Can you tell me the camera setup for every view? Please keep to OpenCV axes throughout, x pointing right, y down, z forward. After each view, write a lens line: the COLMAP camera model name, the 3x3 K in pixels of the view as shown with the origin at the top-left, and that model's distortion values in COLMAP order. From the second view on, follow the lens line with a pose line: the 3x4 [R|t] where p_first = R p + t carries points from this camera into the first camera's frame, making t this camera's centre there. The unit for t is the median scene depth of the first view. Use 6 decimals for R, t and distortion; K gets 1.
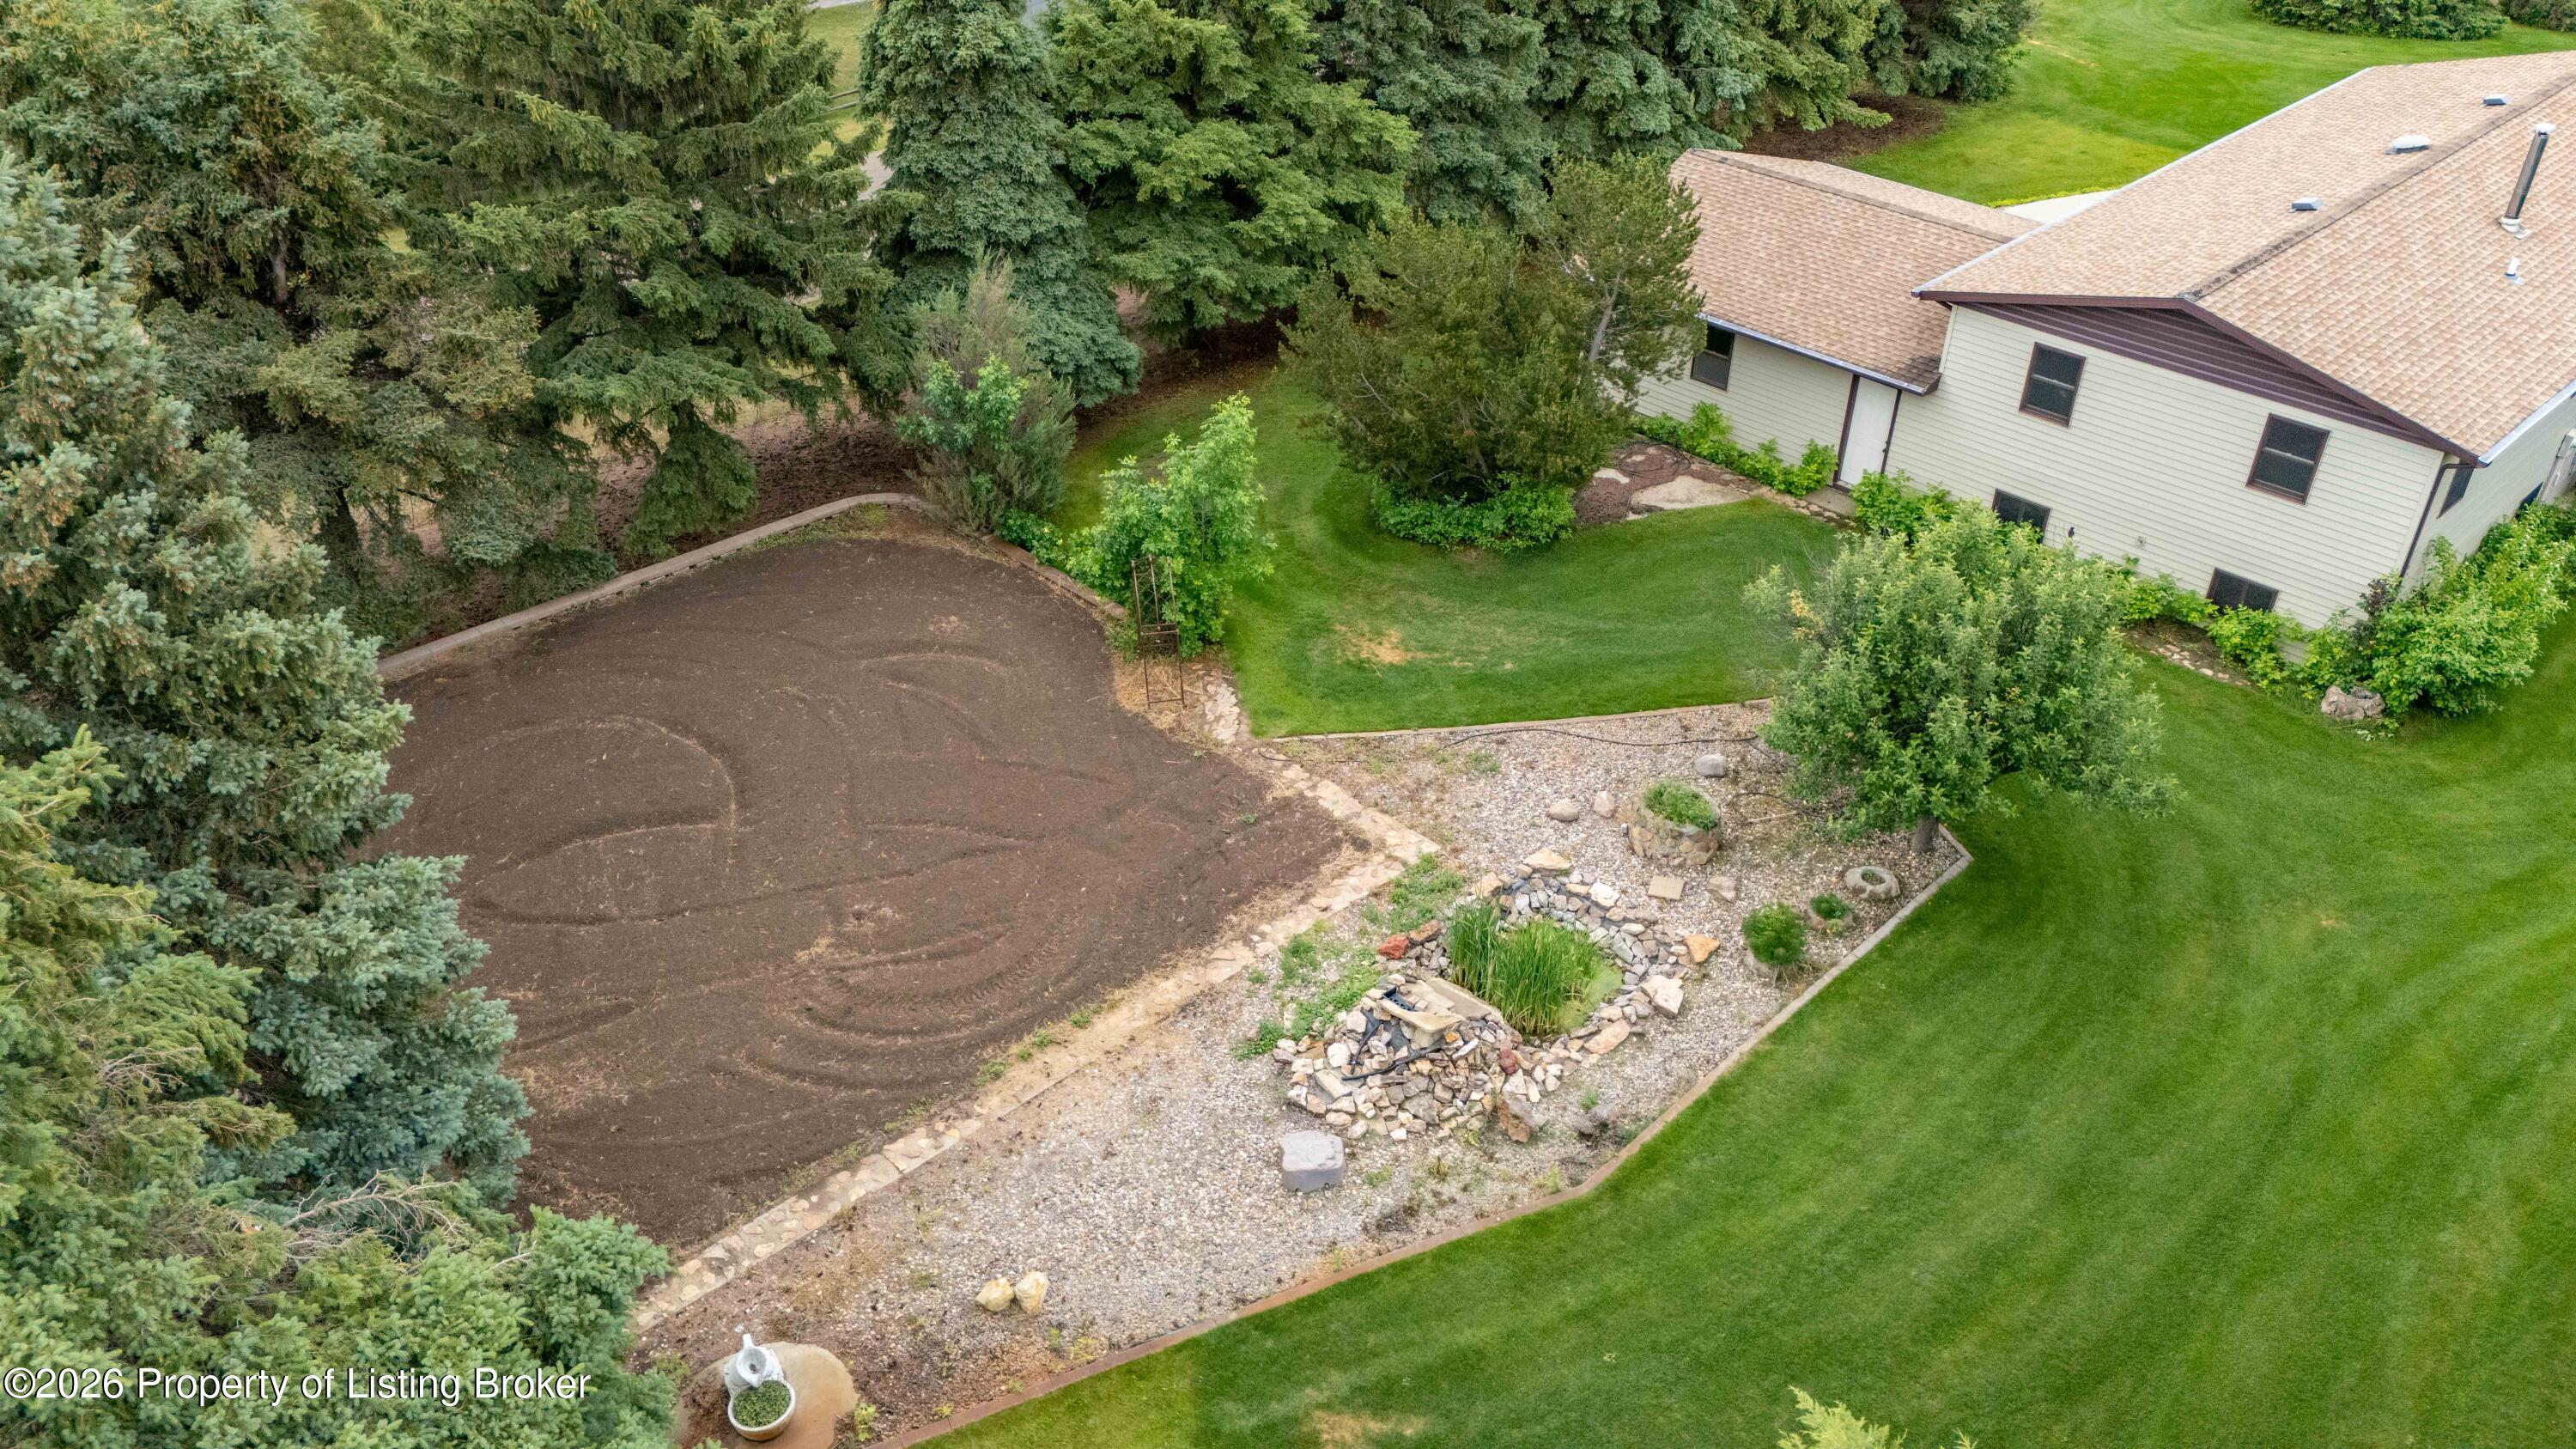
lens RADIAL K [[1920.3, 0, 1288.0], [0, 1920.3, 724.5], [0, 0, 1]] dist [0.154582, -0.141556]
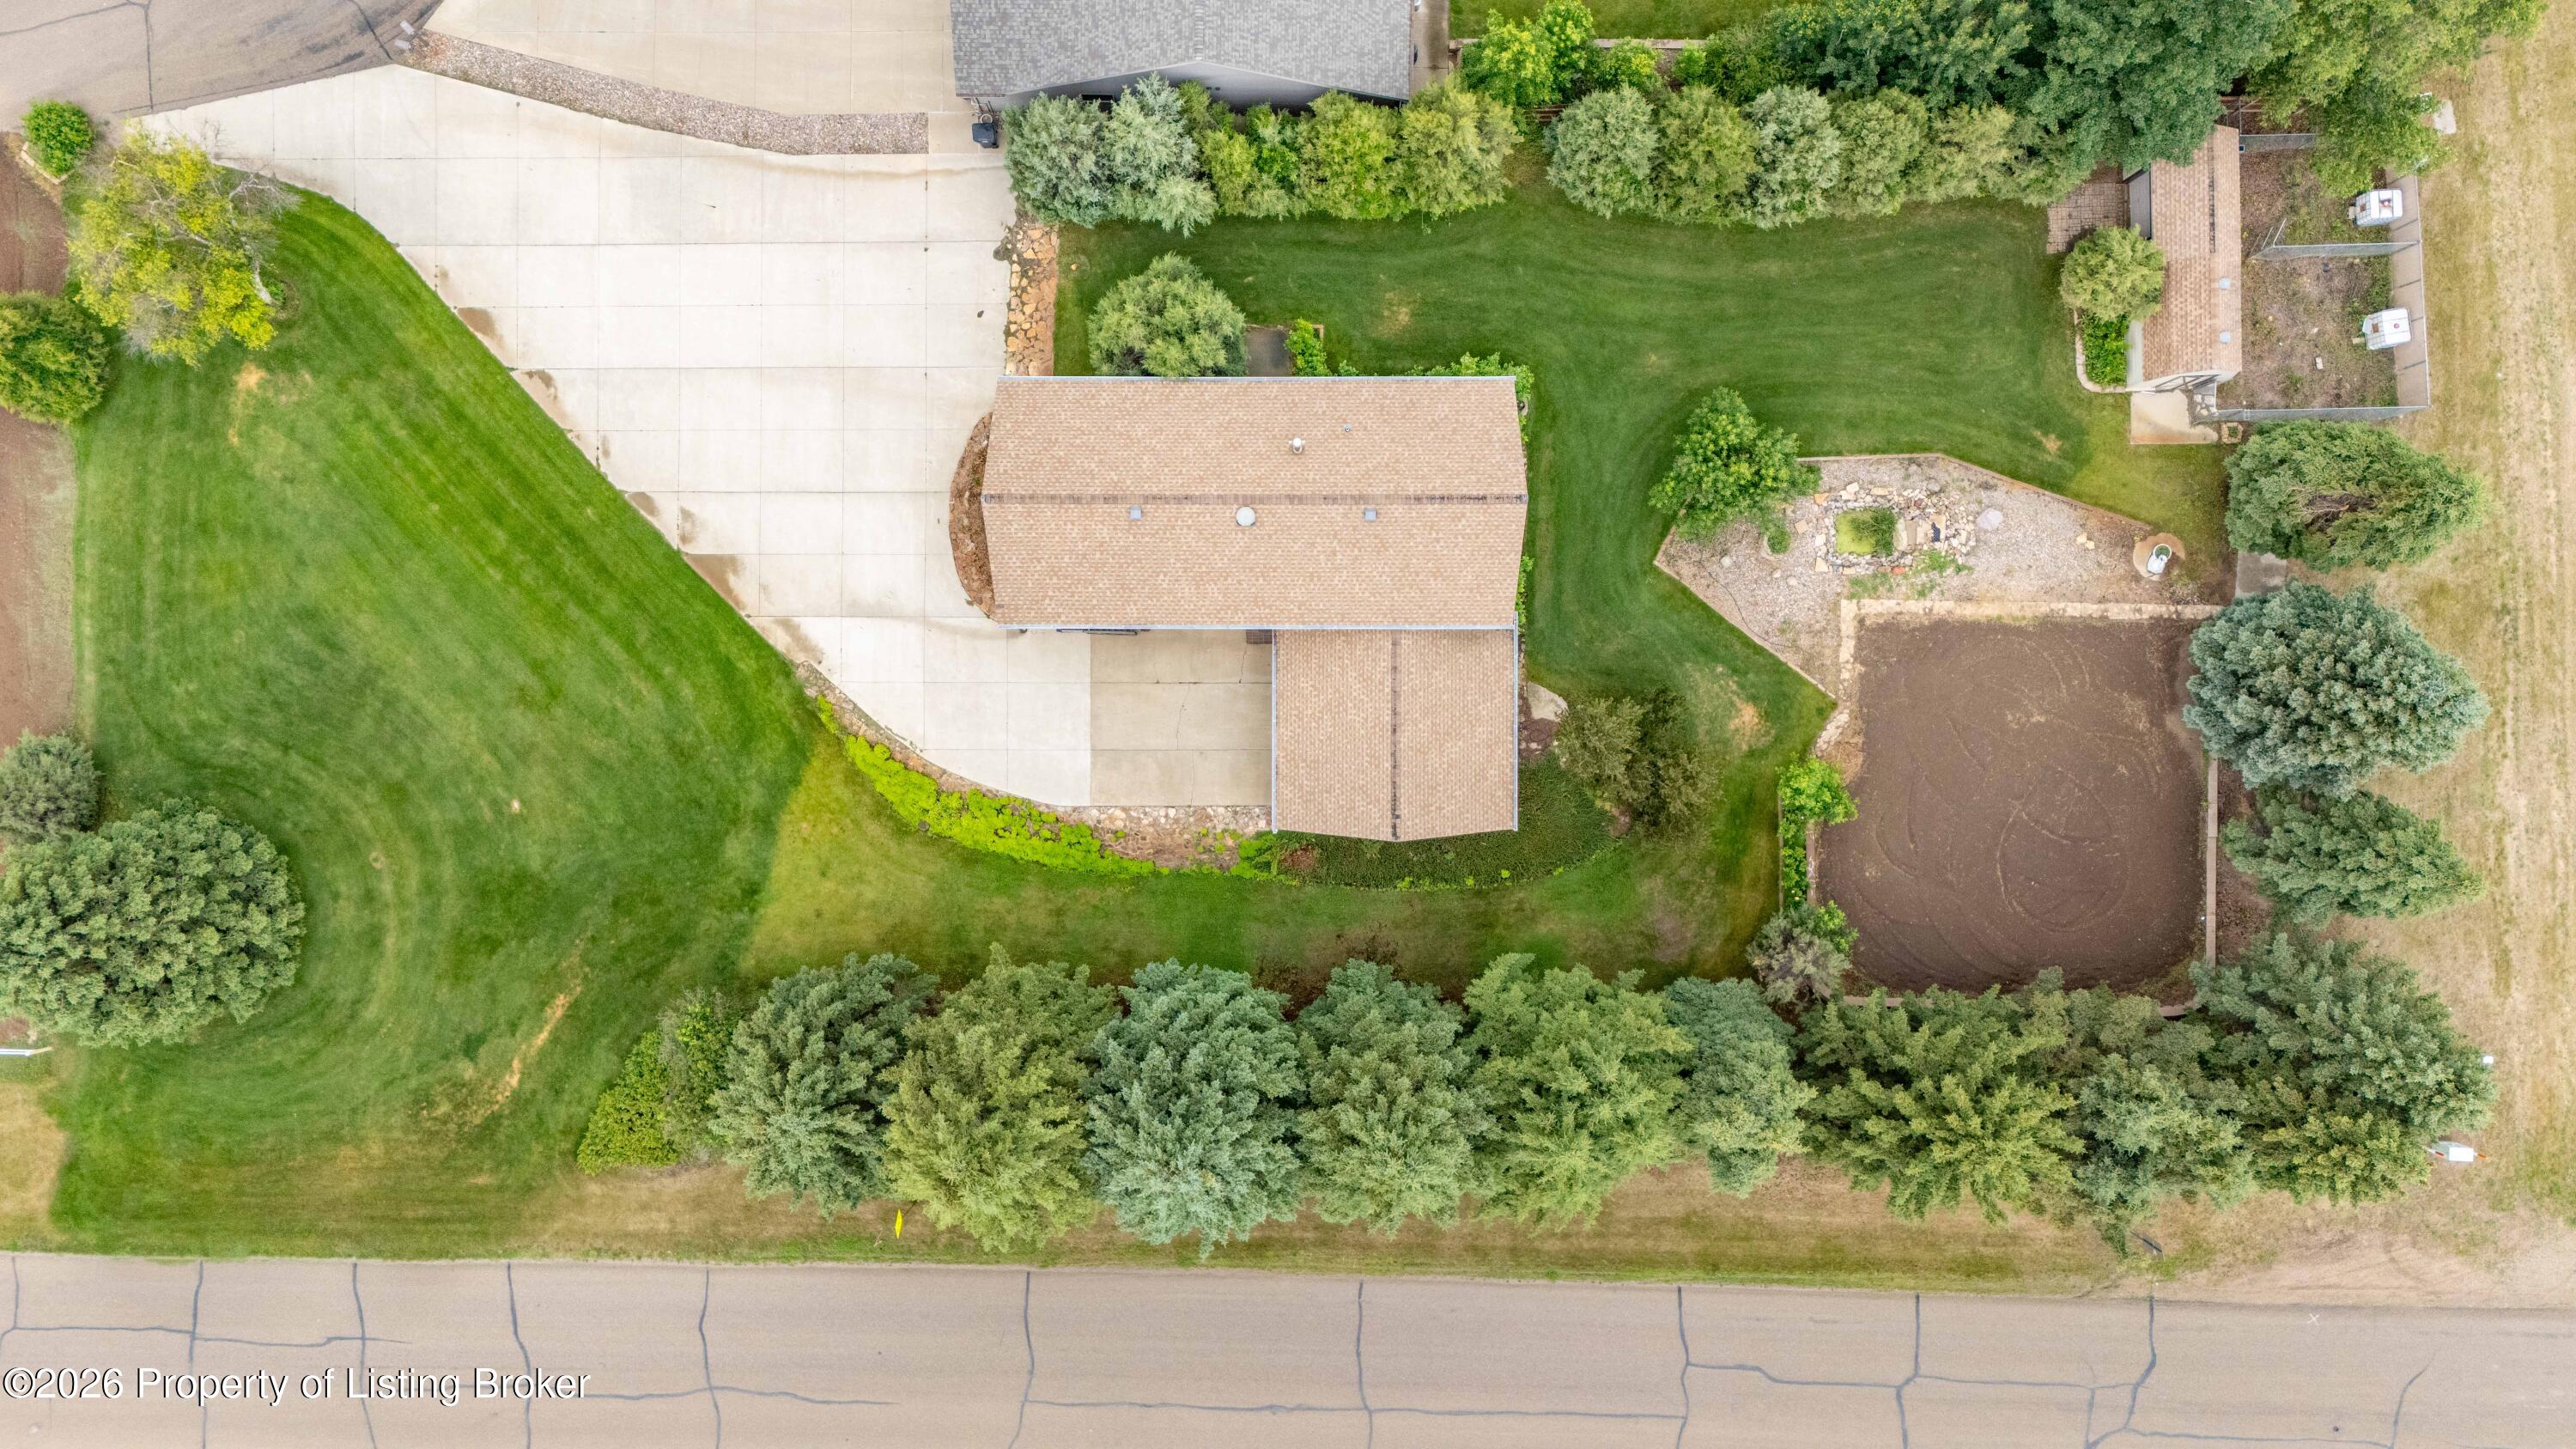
lens RADIAL K [[1867.2, 0, 1288.0], [0, 1867.2, 724.5], [0, 0, 1]] dist [0.082967, -0.074650]
pose [[-0.723068, -0.690731, 0.007916, 0.453648], [0.381605, -0.389866, 0.838083, -2.278558], [-0.575804, 0.609011, 0.545486, 0.114057]]
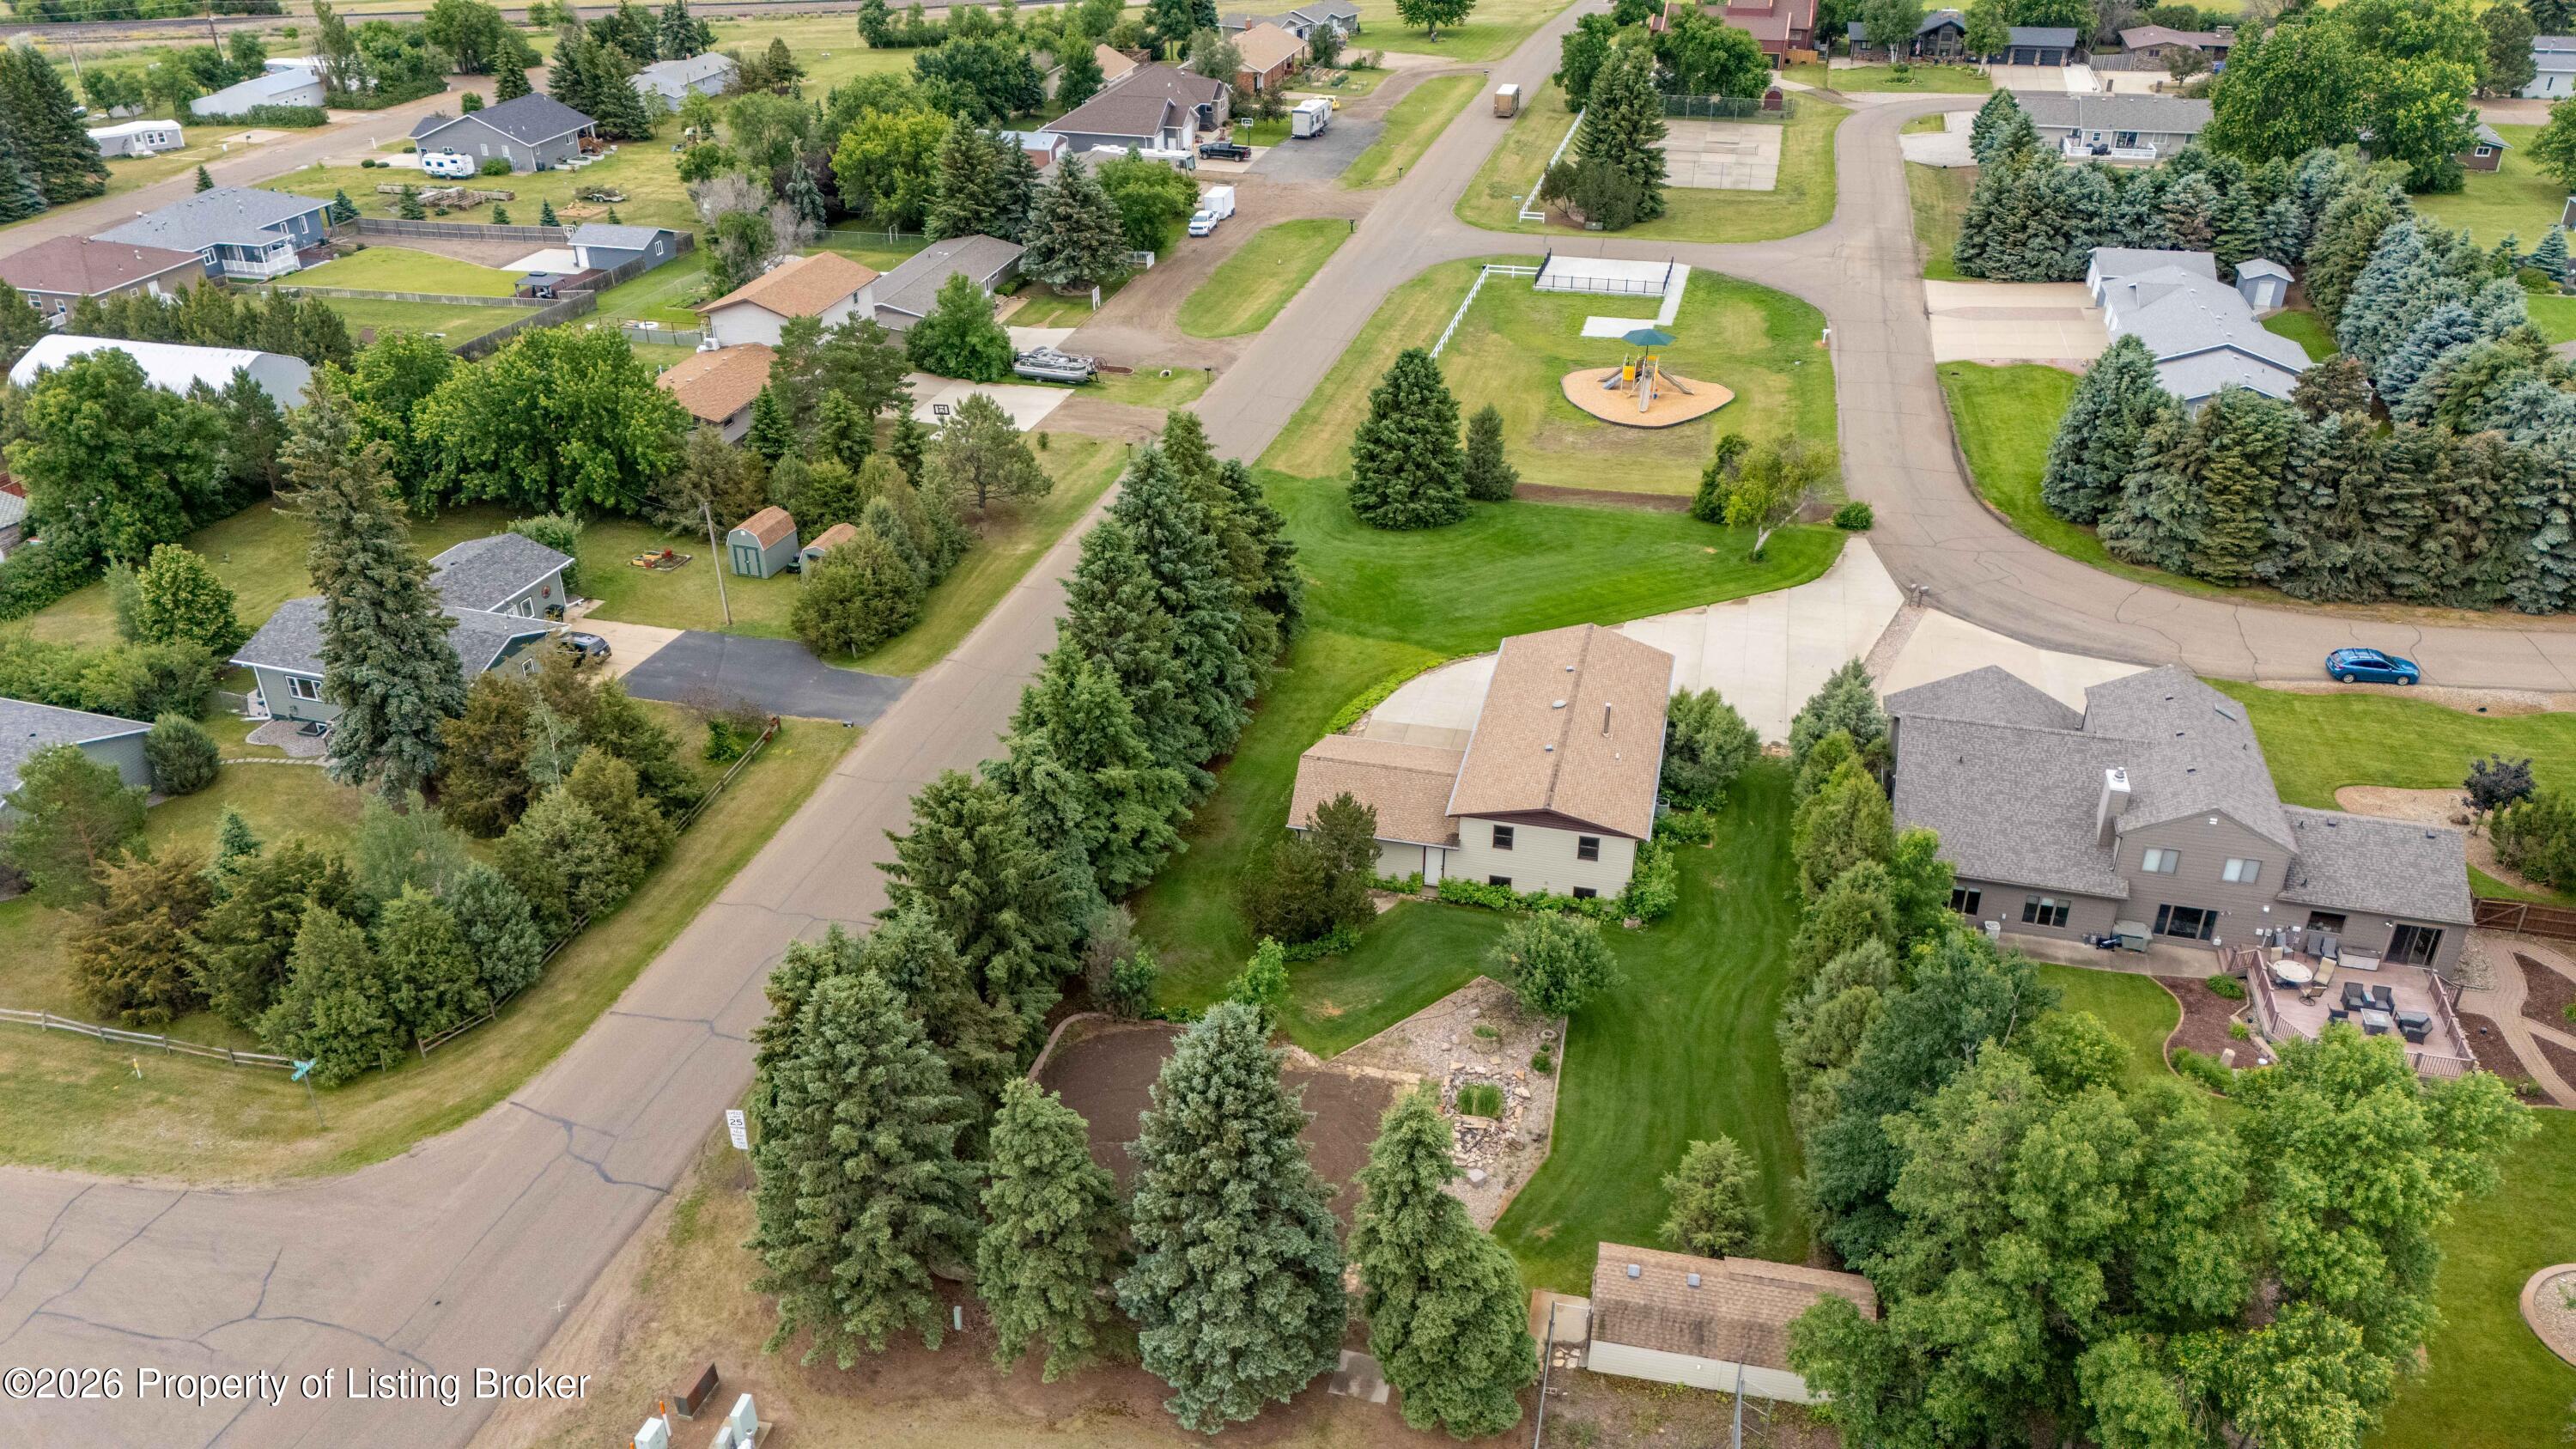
lens RADIAL K [[1867.2, 0, 1288.0], [0, 1867.2, 724.5], [0, 0, 1]] dist [0.082967, -0.074650]
pose [[0.844461, -0.261682, 0.467341, -1.126310], [0.308290, 0.950975, -0.024576, -0.379753], [-0.437999, 0.164830, 0.883735, -1.295711]]
